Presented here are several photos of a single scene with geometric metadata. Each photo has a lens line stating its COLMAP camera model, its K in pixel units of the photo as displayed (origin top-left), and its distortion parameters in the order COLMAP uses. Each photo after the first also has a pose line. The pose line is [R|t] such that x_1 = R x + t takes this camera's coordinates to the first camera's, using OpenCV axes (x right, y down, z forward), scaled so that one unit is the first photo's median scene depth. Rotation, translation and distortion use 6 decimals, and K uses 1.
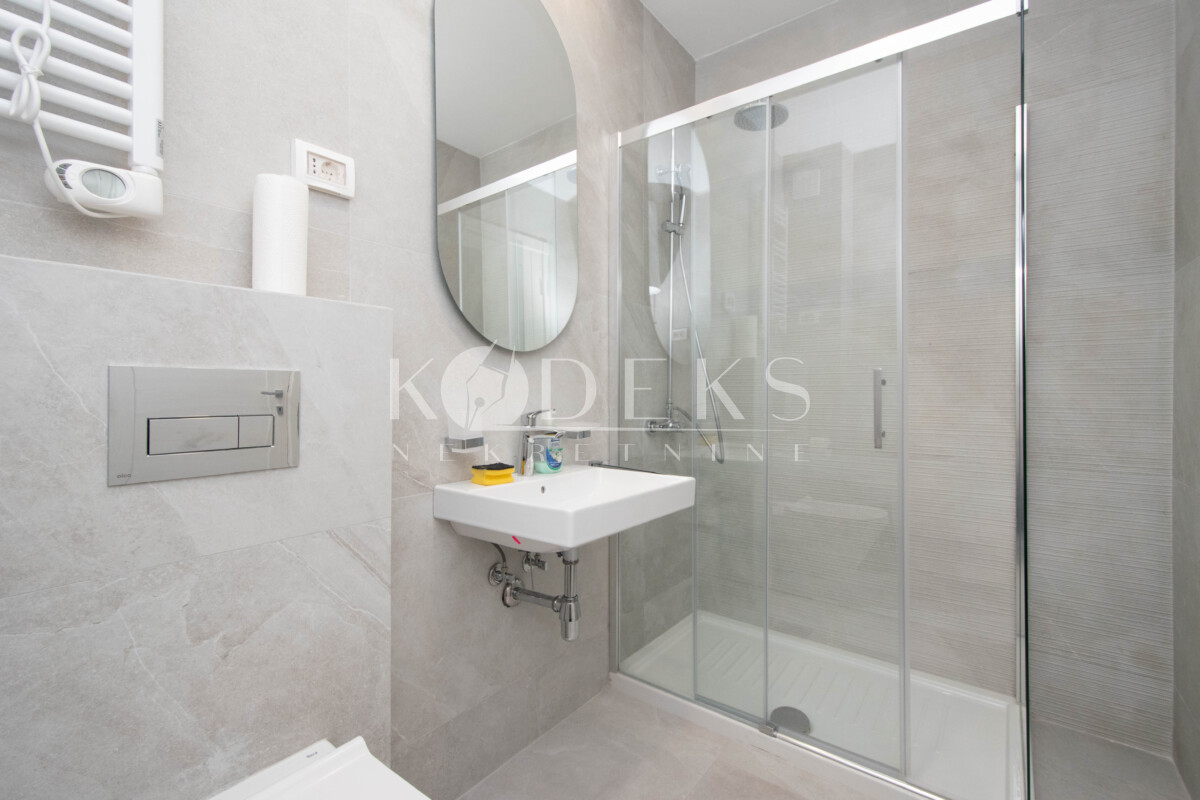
lens RADIAL K [[529.6, 0, 605.7], [0, 529.6, 382.6], [0, 0, 1]] dist [0.001212, 0.000237]
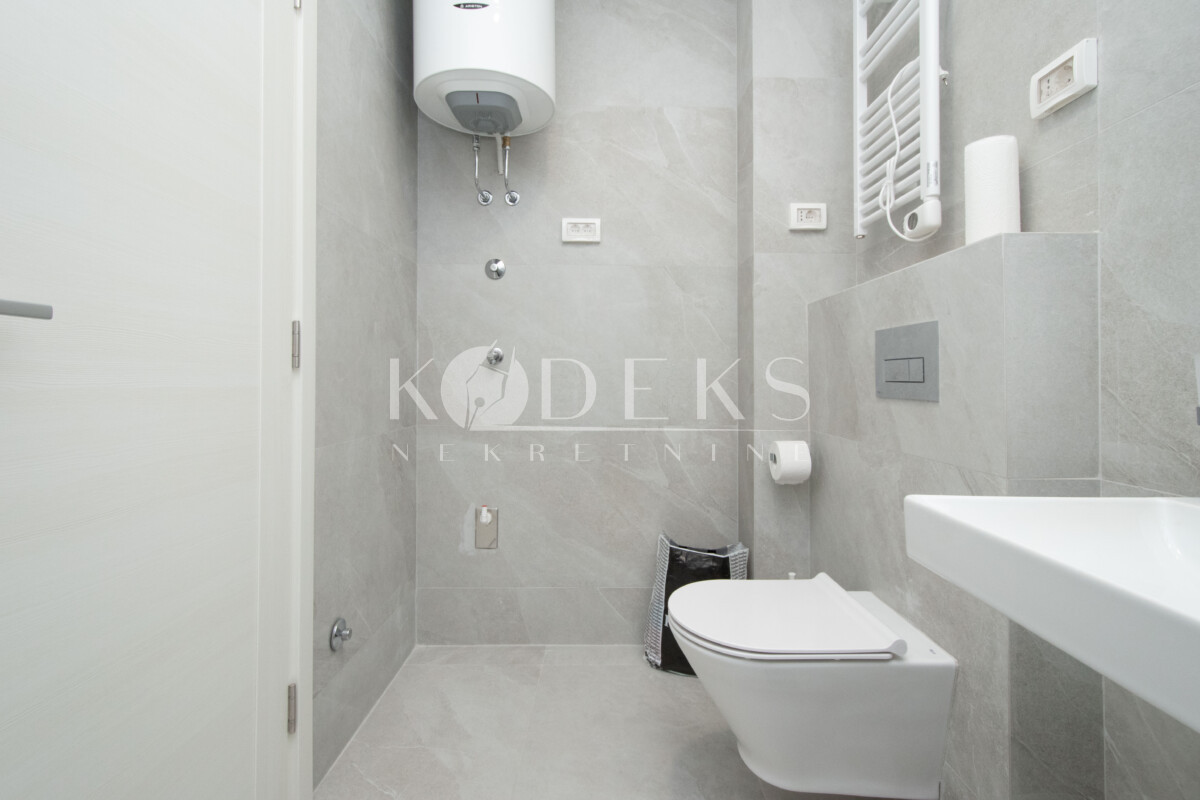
lens RADIAL K [[529.6, 0, 605.7], [0, 529.6, 382.6], [0, 0, 1]] dist [0.001212, 0.000237]
pose [[-0.798099, -0.004426, -0.602511, 0.719184], [-0.001792, 0.999986, -0.004971, 0.123990], [0.602524, -0.002888, -0.798095, 1.506362]]
